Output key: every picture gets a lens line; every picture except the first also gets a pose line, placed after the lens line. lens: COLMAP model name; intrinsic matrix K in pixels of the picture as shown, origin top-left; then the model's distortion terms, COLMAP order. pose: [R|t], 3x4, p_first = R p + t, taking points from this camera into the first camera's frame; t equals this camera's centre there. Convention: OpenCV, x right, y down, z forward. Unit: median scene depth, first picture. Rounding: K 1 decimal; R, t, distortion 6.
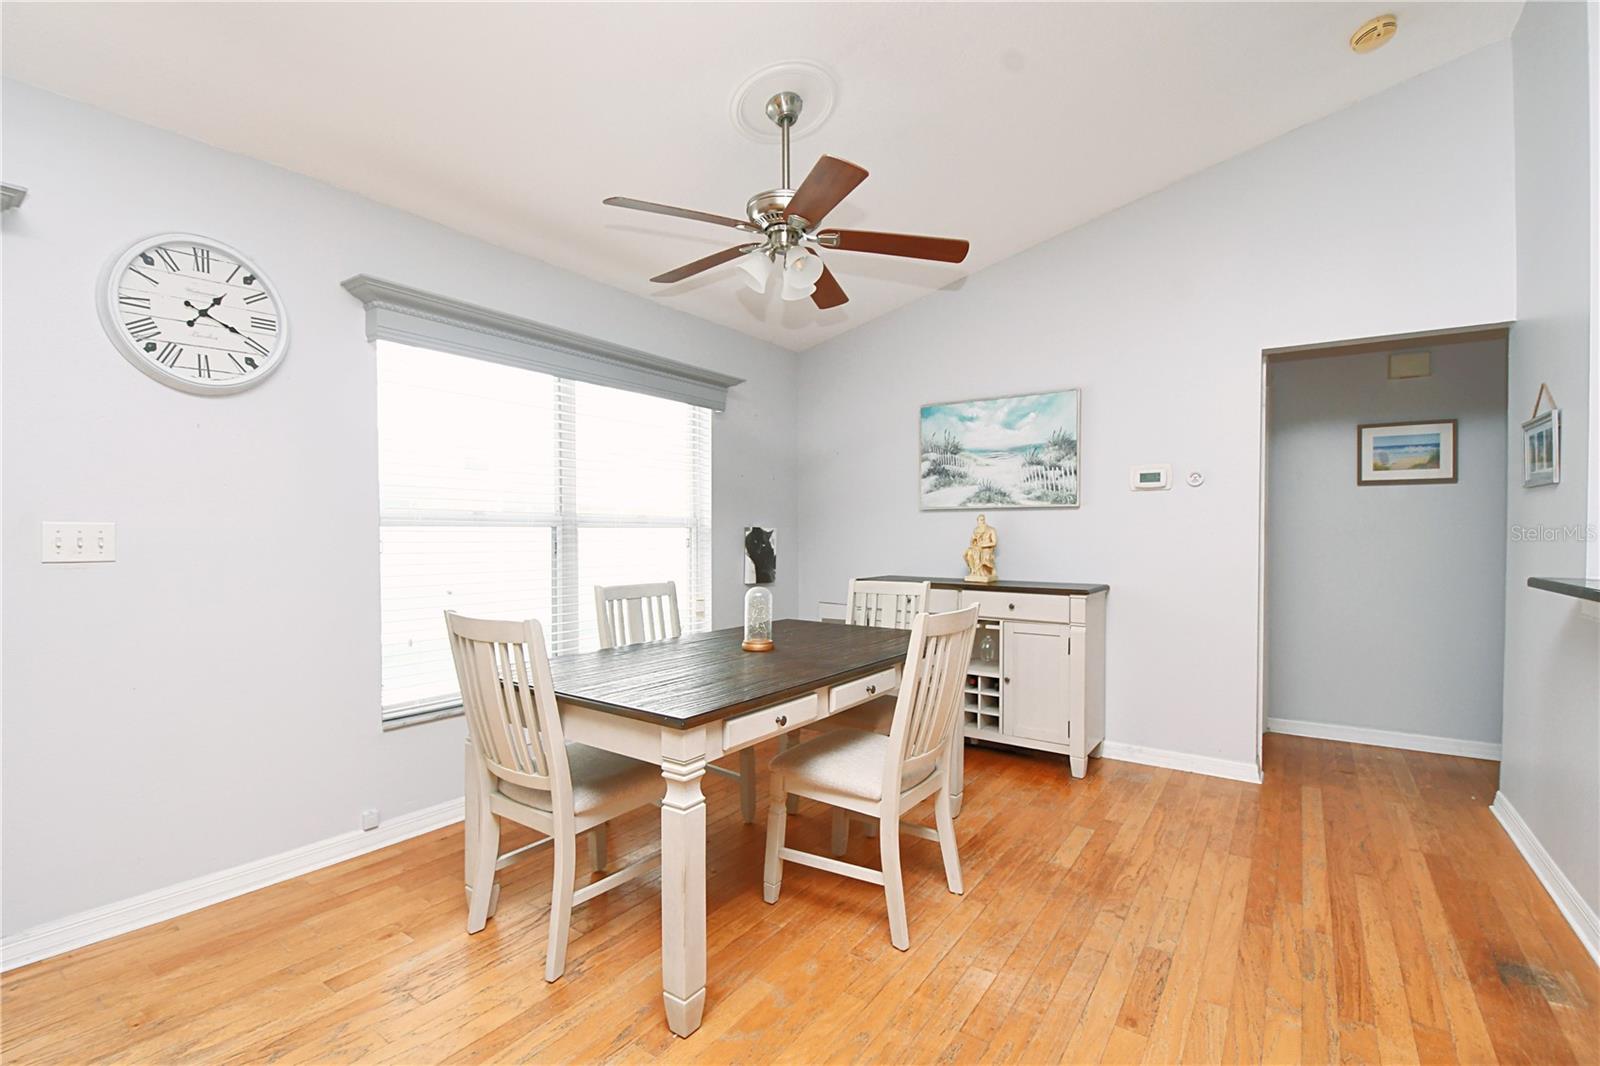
lens RADIAL K [[710.3, 0, 800.0], [0, 710.3, 533.0], [0, 0, 1]] dist [-0.016531, 0.000054]
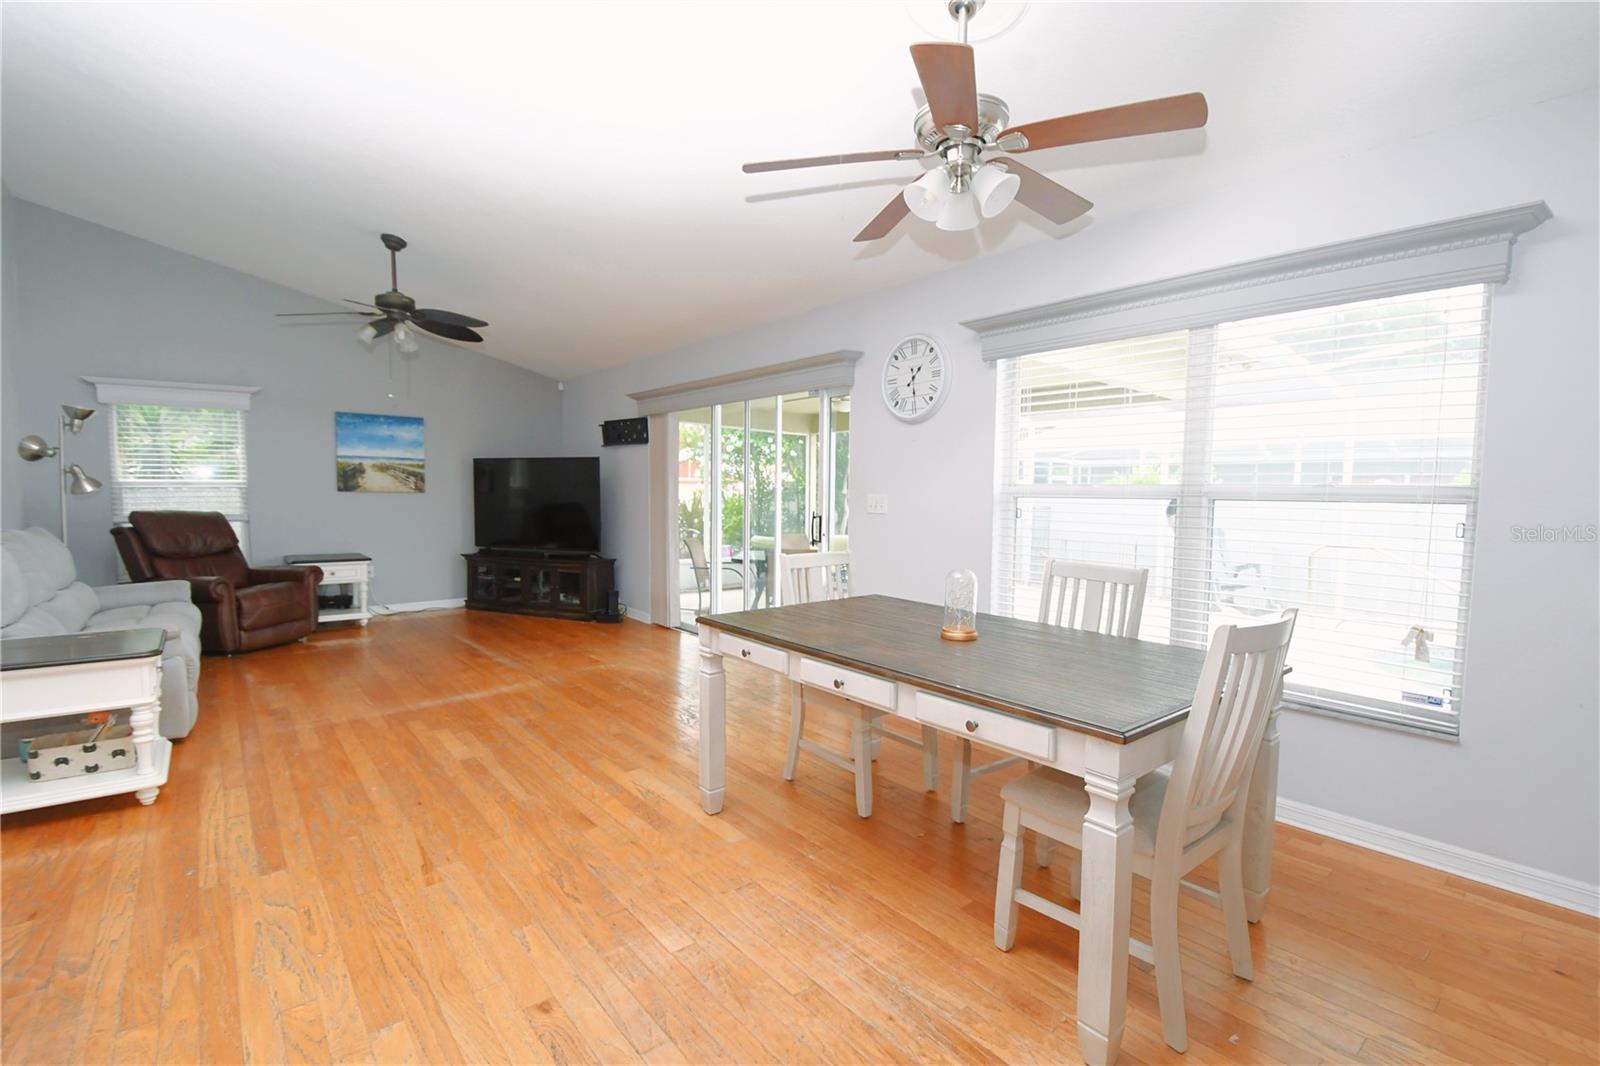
lens RADIAL K [[710.3, 0, 800.0], [0, 710.3, 533.0], [0, 0, 1]] dist [-0.016531, 0.000054]
pose [[-0.263157, 0.050922, -0.963408, 0.716549], [-0.014756, 0.998277, 0.056796, -0.012532], [0.964640, 0.029162, -0.261952, 0.878371]]
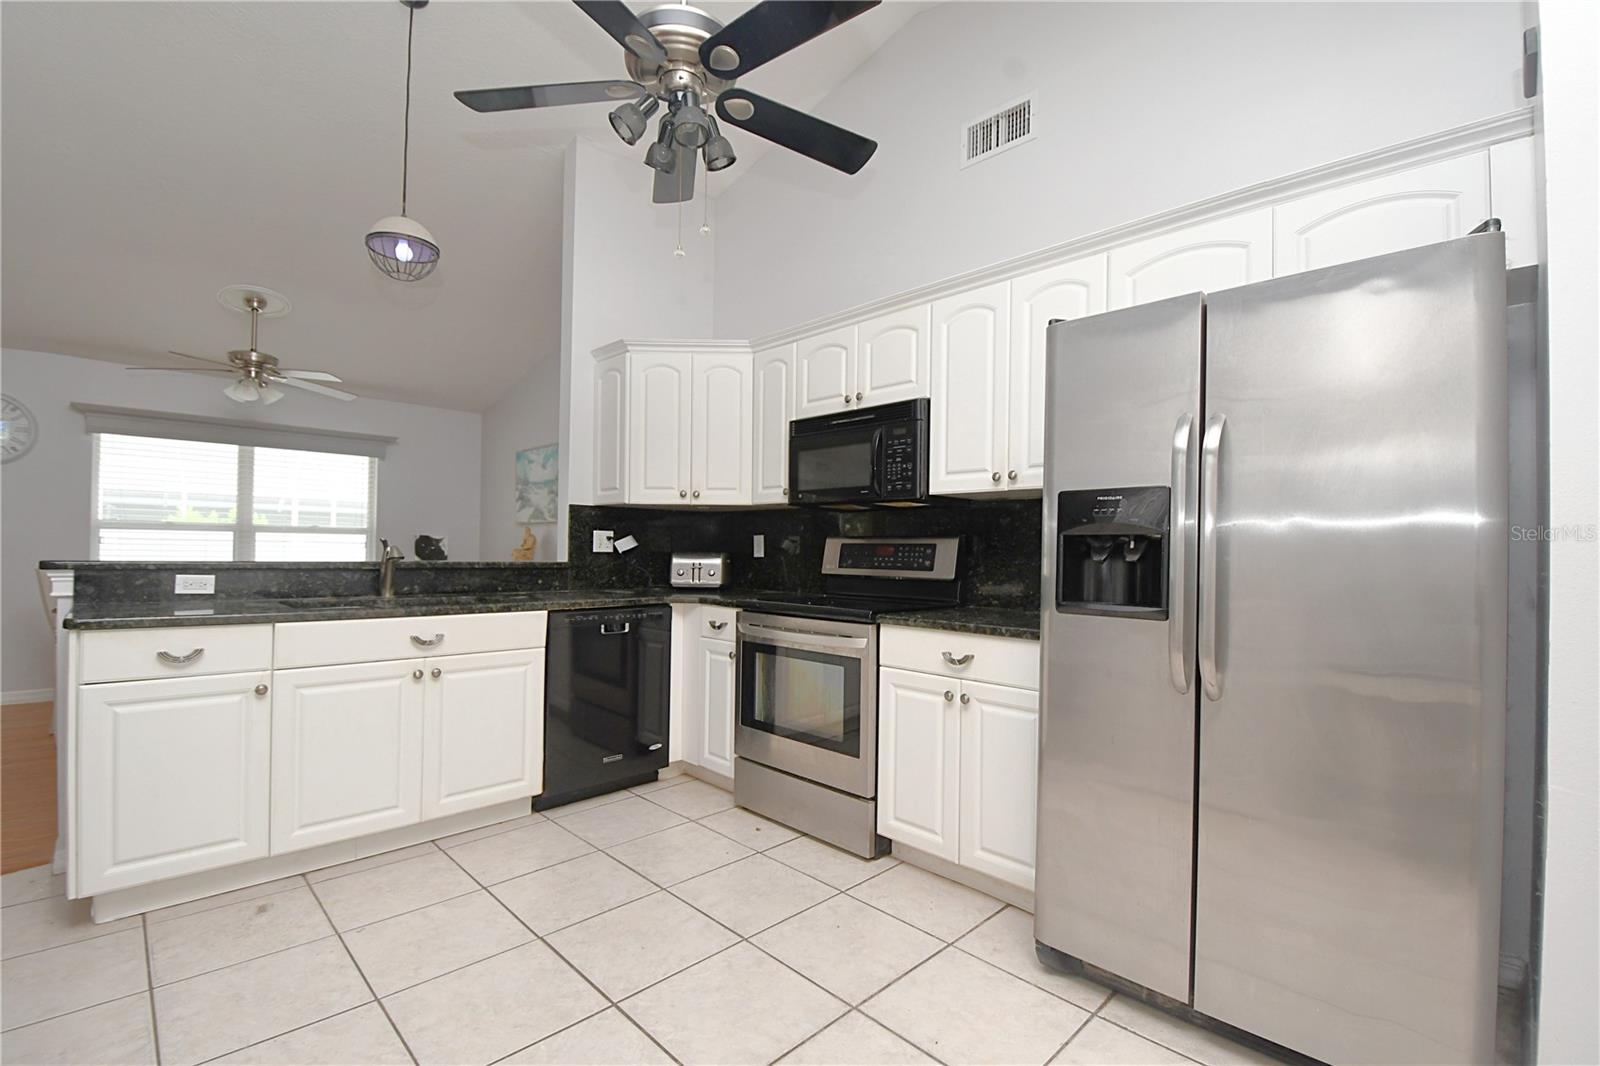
lens RADIAL K [[710.3, 0, 800.0], [0, 710.3, 533.0], [0, 0, 1]] dist [-0.016531, 0.000054]
pose [[0.982925, 0.006796, -0.183880, 1.439017], [-0.012029, 0.999553, -0.027356, 0.026080], [0.183612, 0.029100, 0.982568, -0.448222]]
